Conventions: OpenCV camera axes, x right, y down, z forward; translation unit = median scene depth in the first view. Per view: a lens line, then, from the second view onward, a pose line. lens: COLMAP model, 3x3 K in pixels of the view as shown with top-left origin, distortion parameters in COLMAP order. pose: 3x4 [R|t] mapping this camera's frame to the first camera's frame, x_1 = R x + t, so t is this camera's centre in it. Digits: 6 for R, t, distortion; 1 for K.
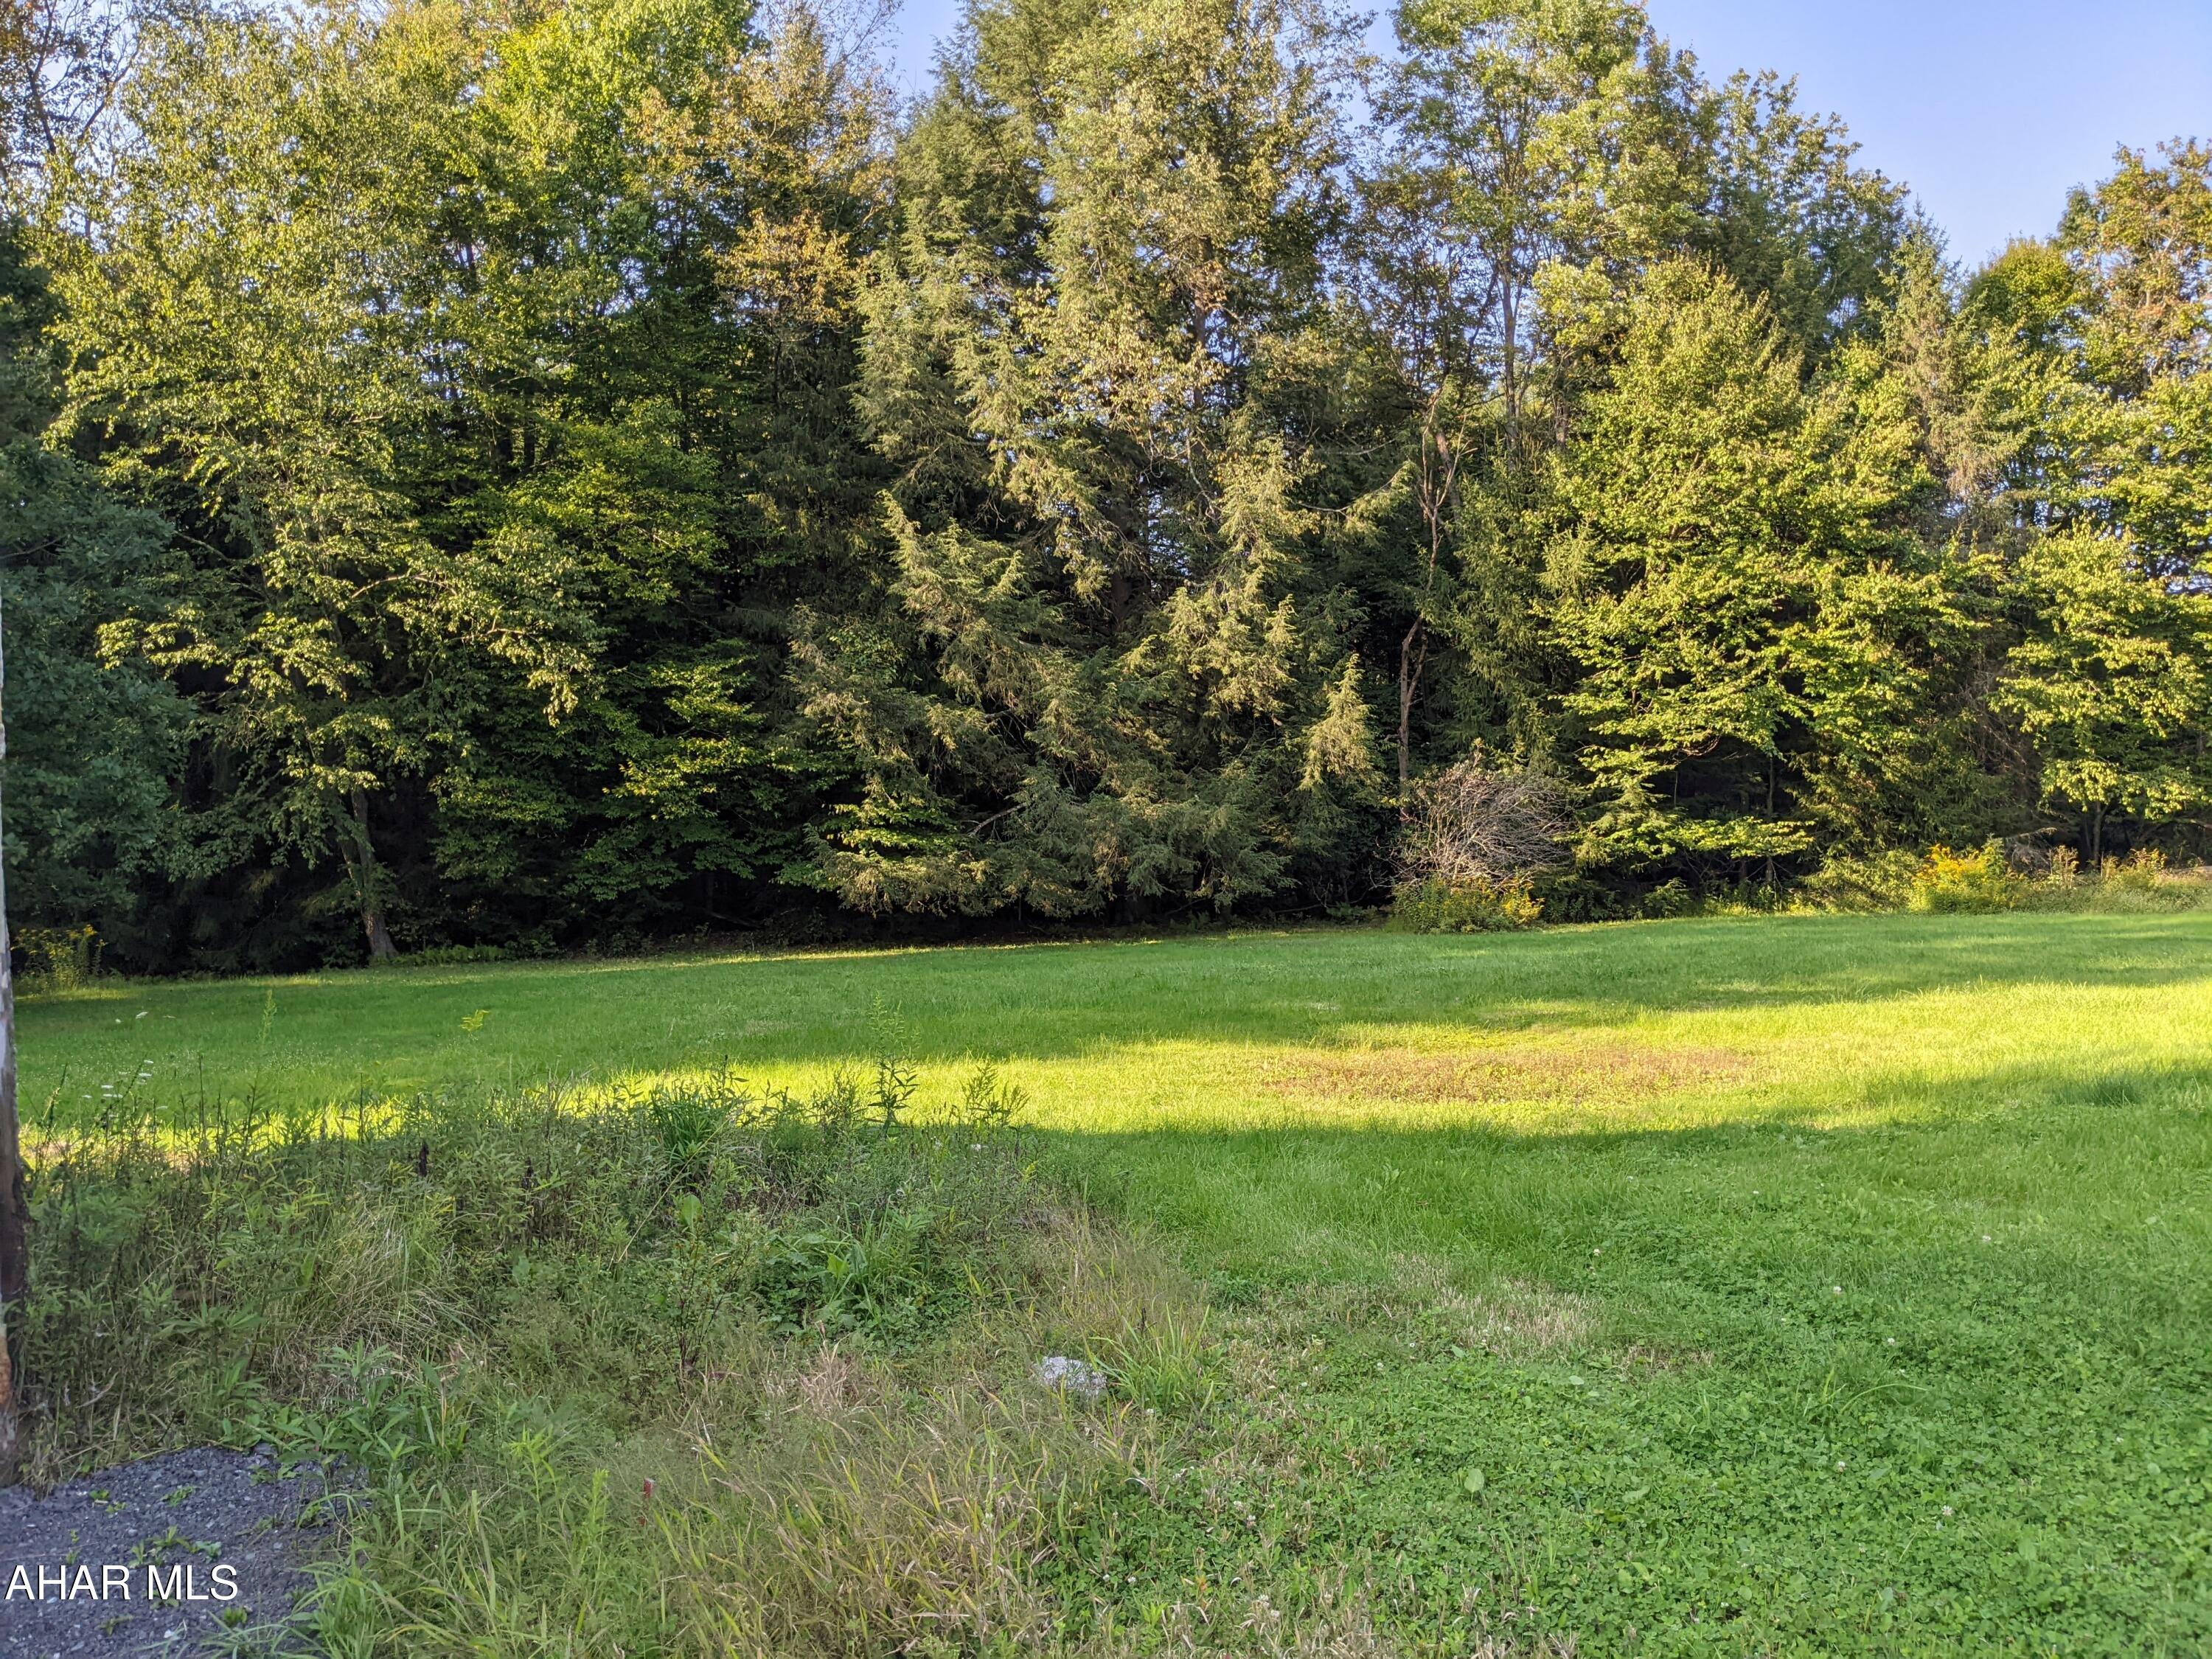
lens RADIAL K [[1828.2, 0, 1097.2], [0, 1828.2, 838.5], [0, 0, 1]] dist [0.057005, -0.097033]
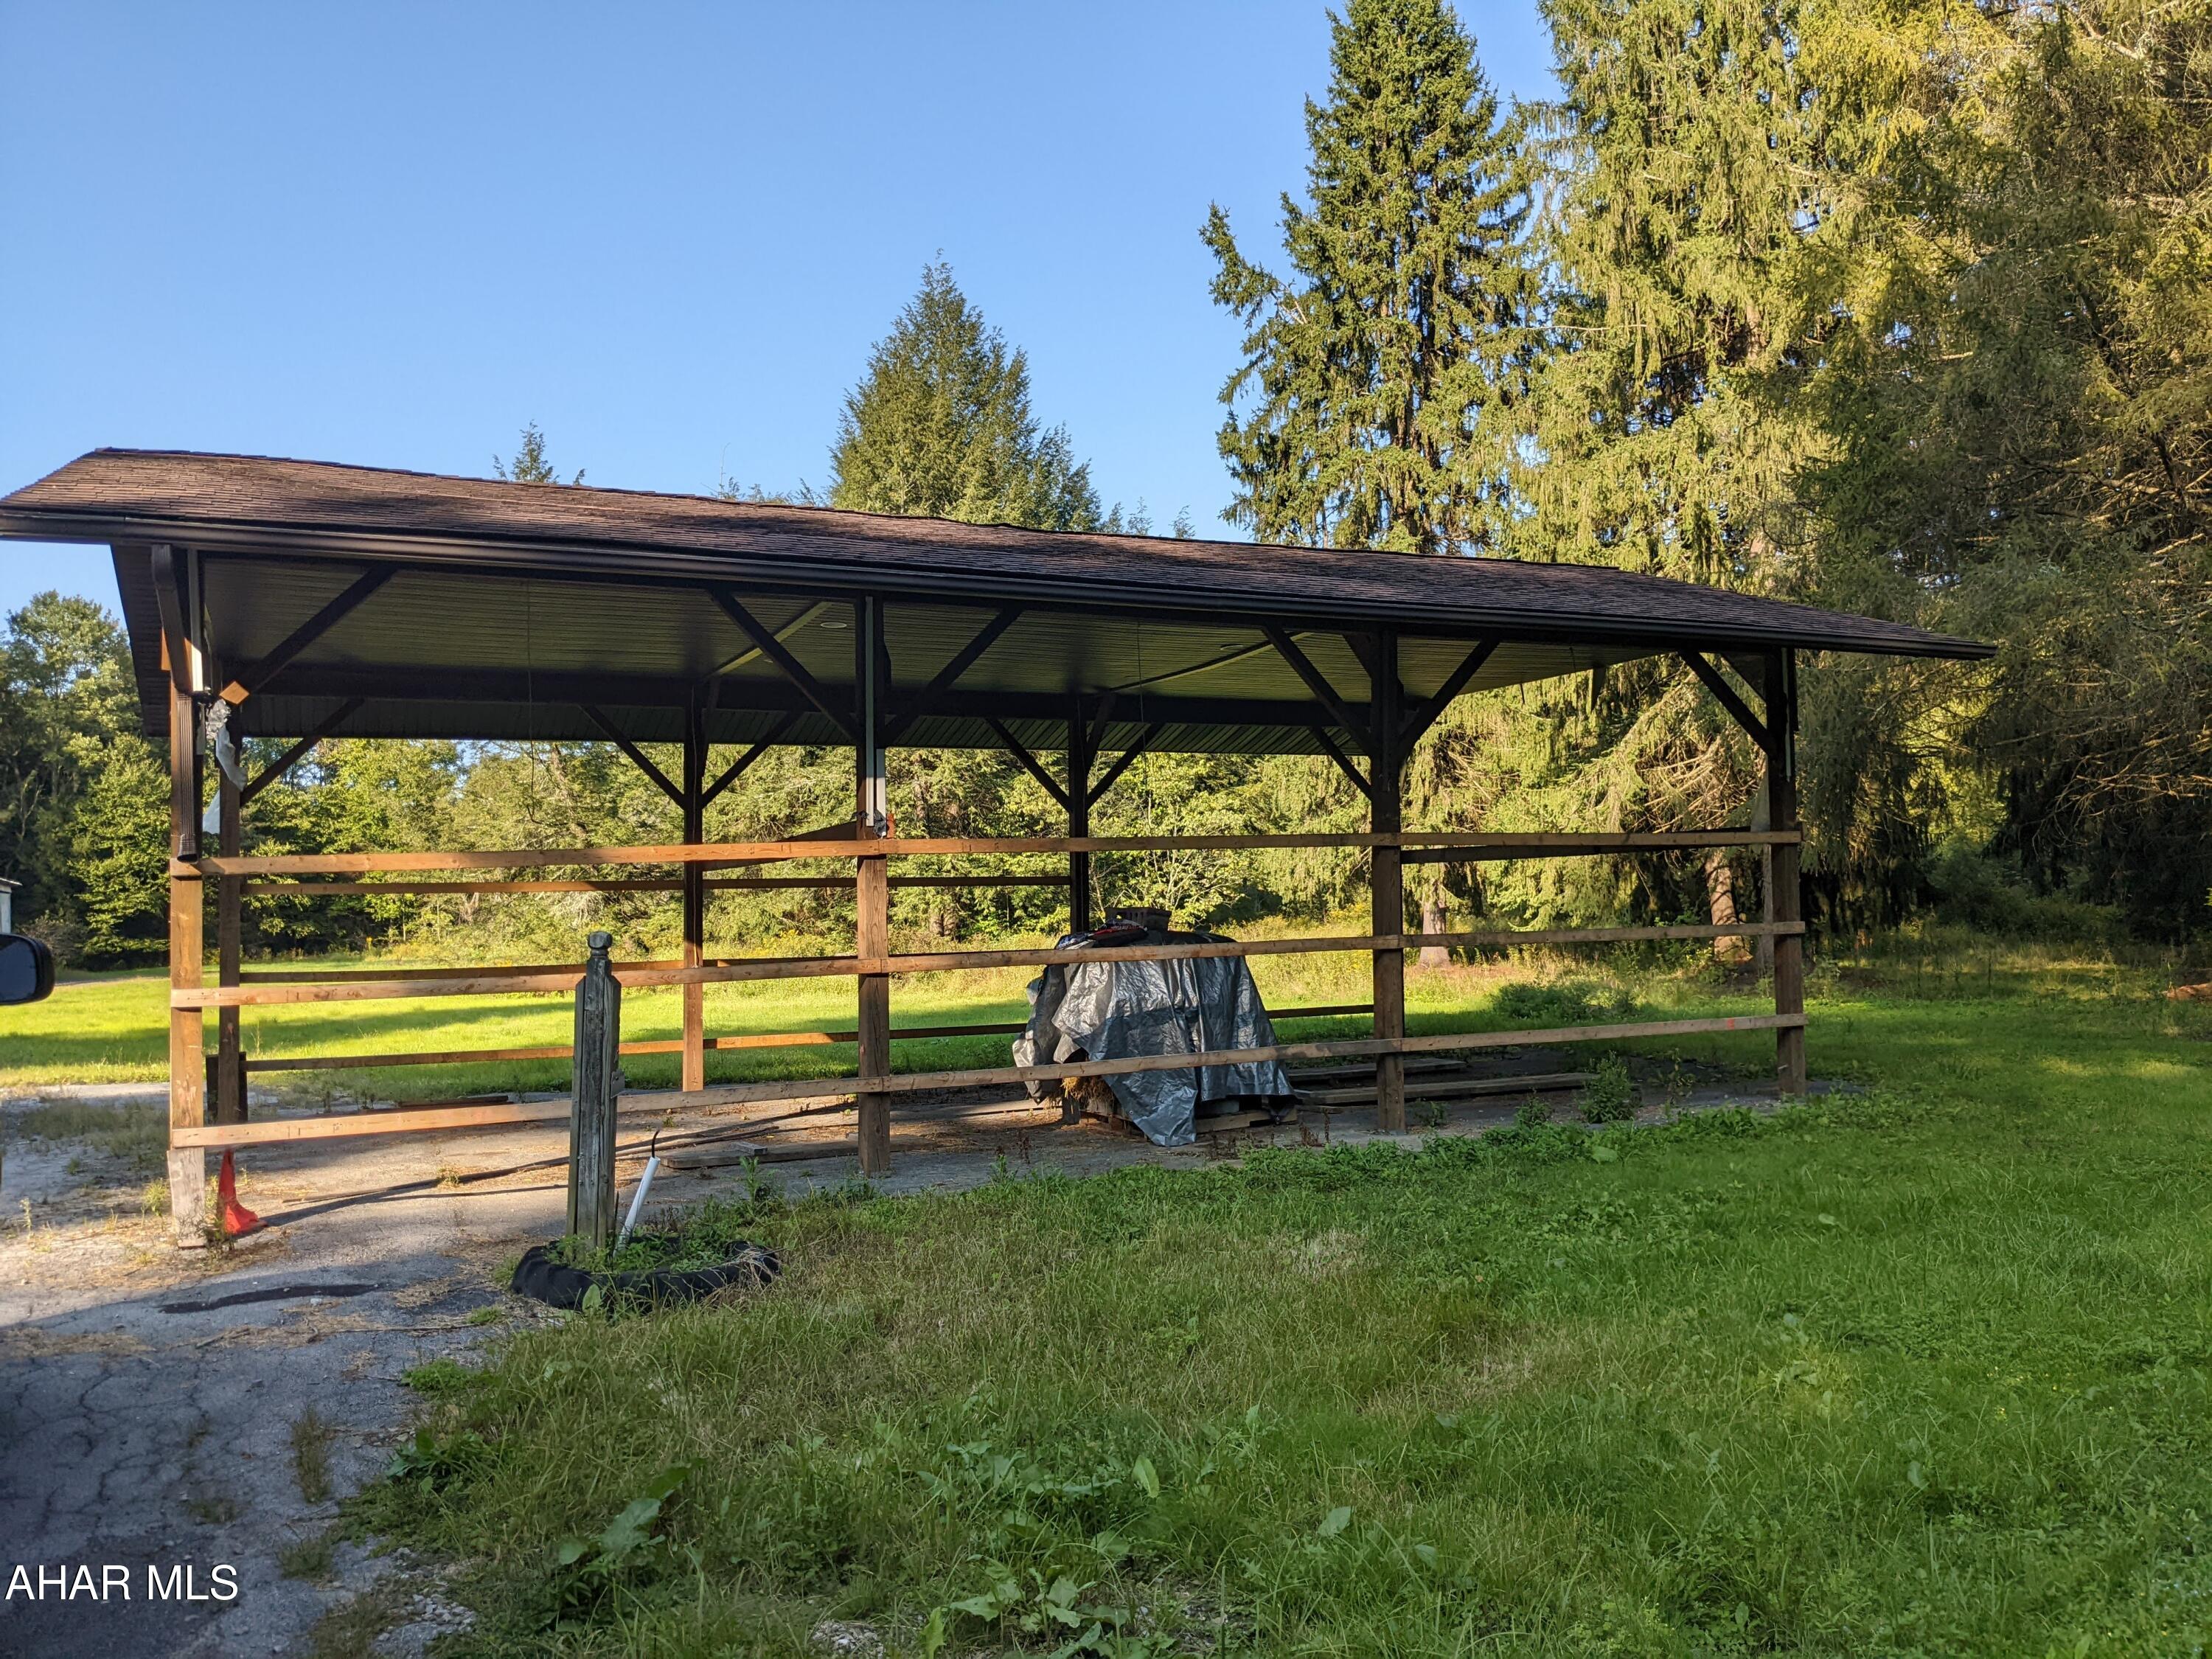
lens RADIAL K [[1828.2, 0, 1203.3], [0, 1828.2, 830.5], [0, 0, 1]] dist [0.057005, -0.097033]
pose [[0.671128, 0.039321, 0.740298, -0.666246], [0.006037, 0.998269, -0.058496, -0.001224], [-0.741317, 0.043728, 0.669729, -2.112421]]
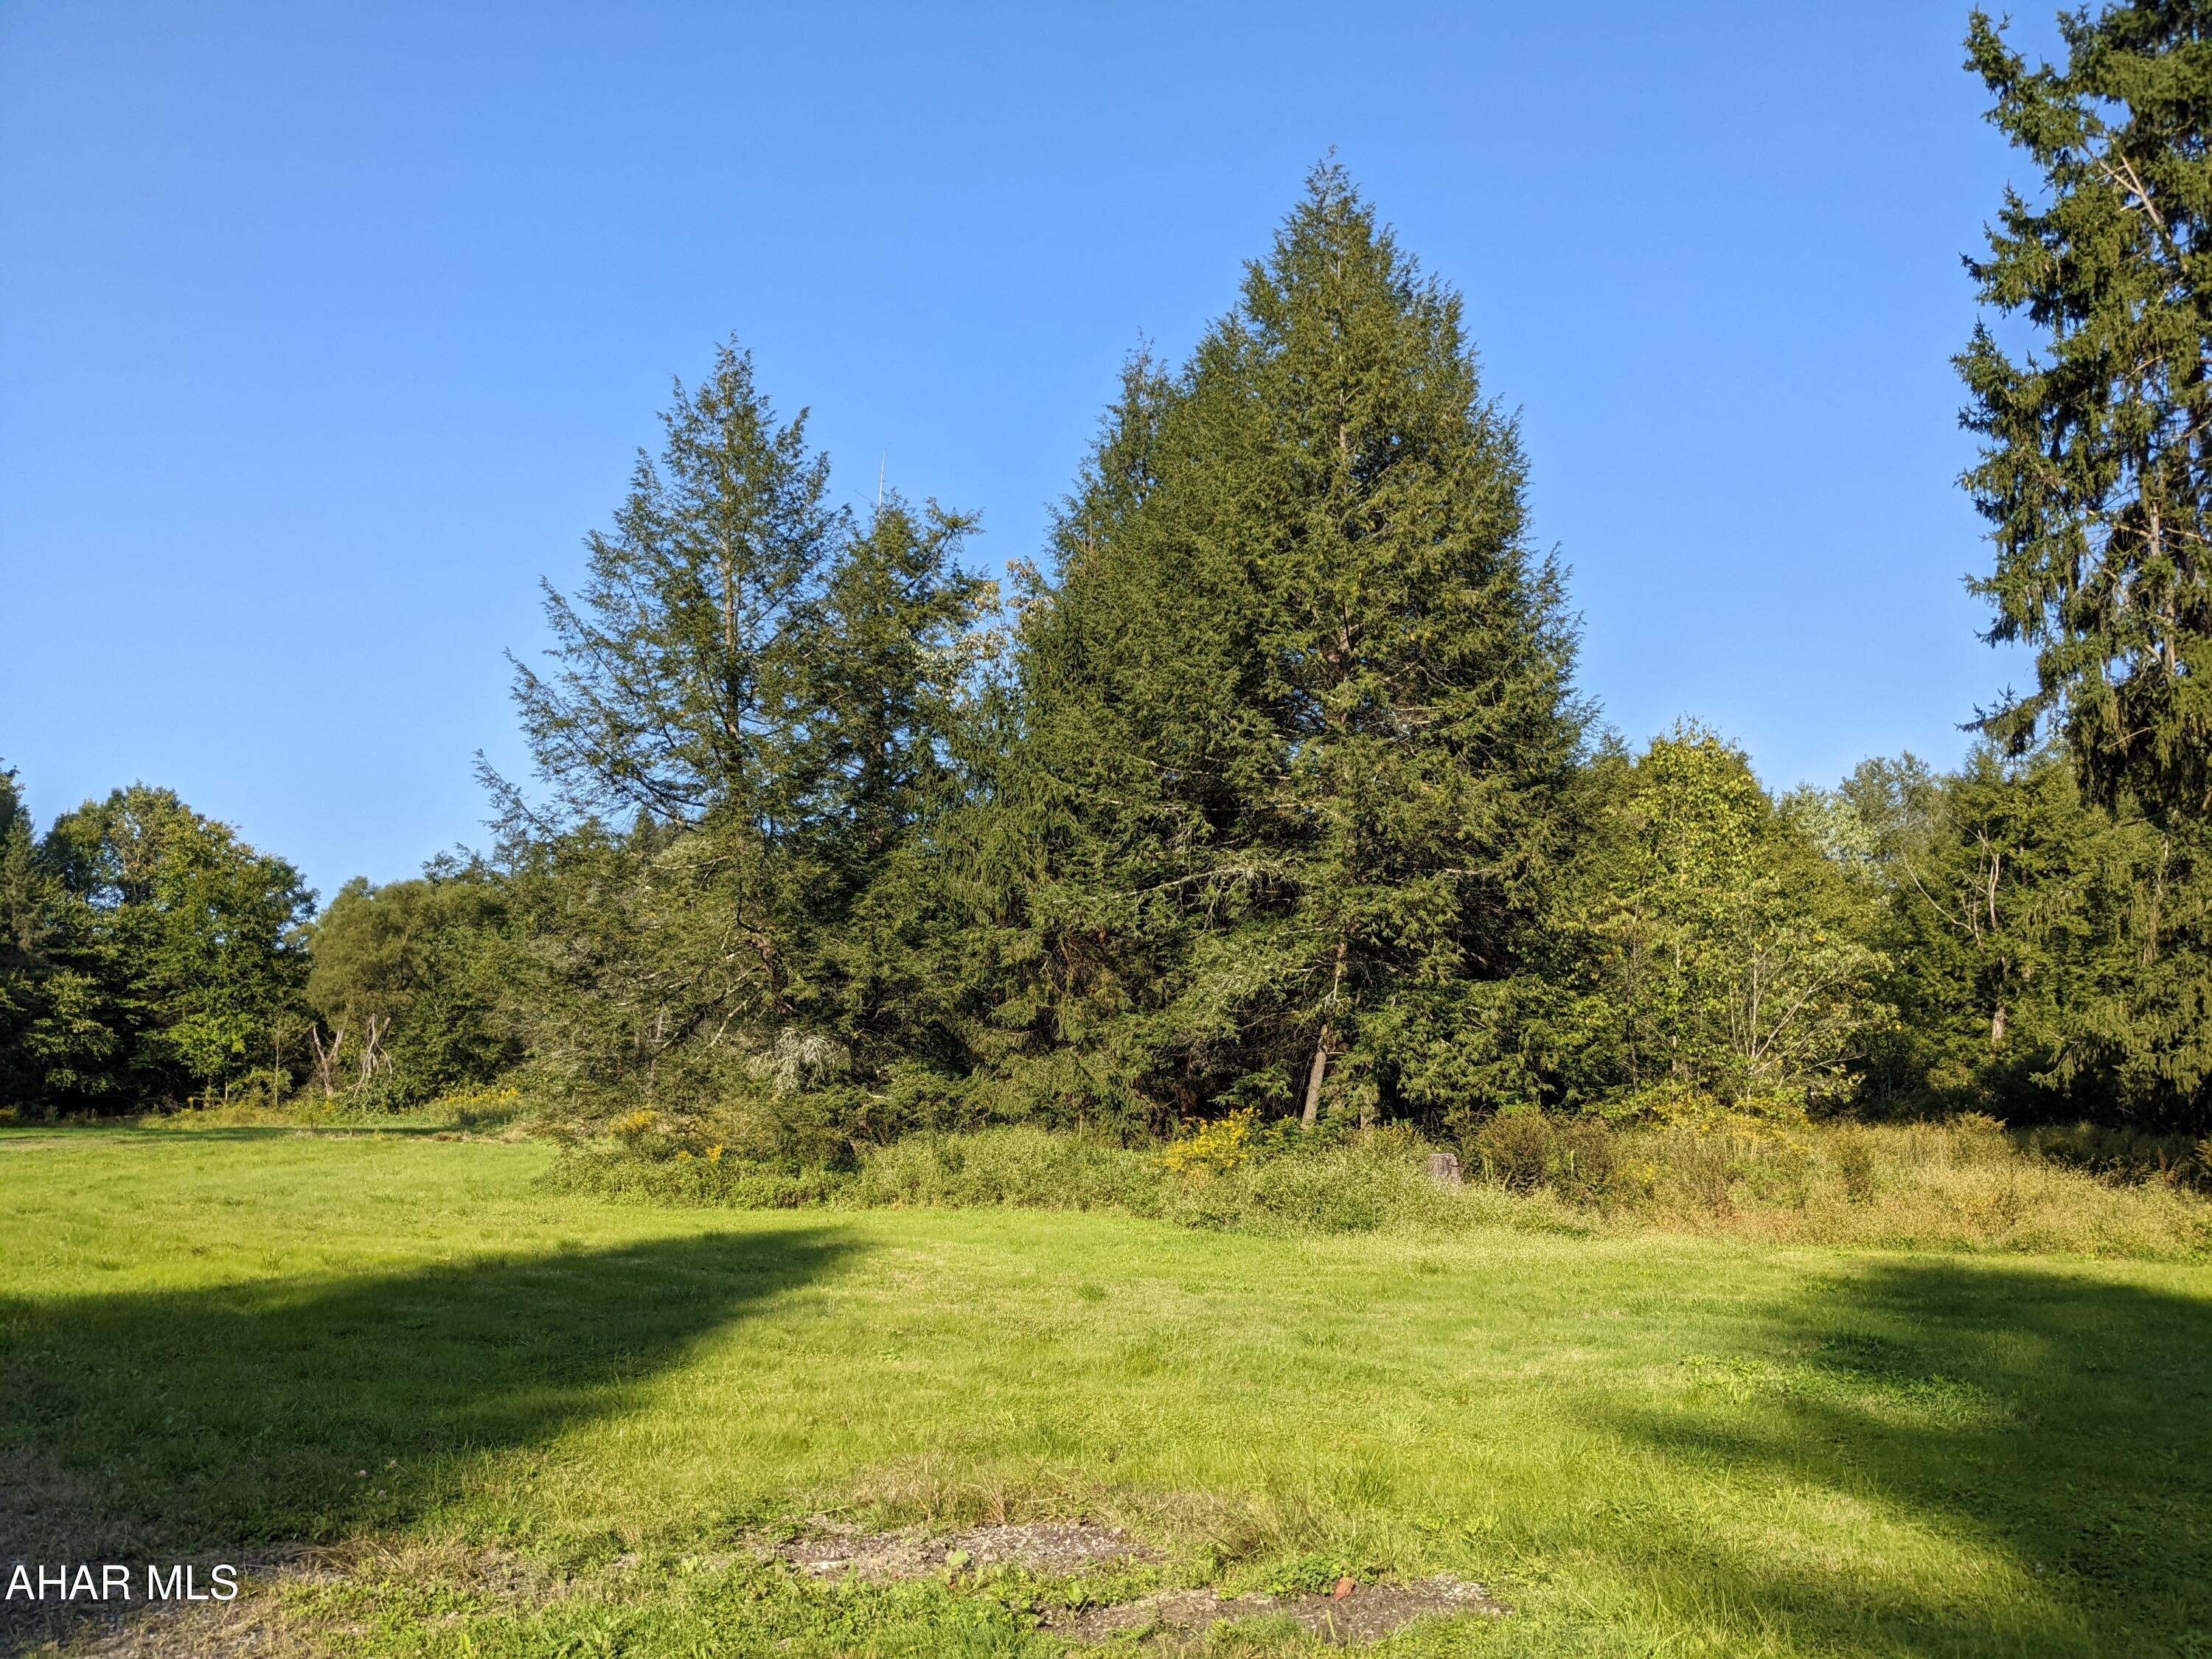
lens RADIAL K [[1828.2, 0, 1210.1], [0, 1828.2, 853.6], [0, 0, 1]] dist [0.057005, -0.097033]
pose [[0.573161, 0.134456, 0.808337, -0.576904], [-0.024687, 0.988832, -0.146974, -0.004240], [-0.819071, 0.064285, 0.570079, -1.589738]]
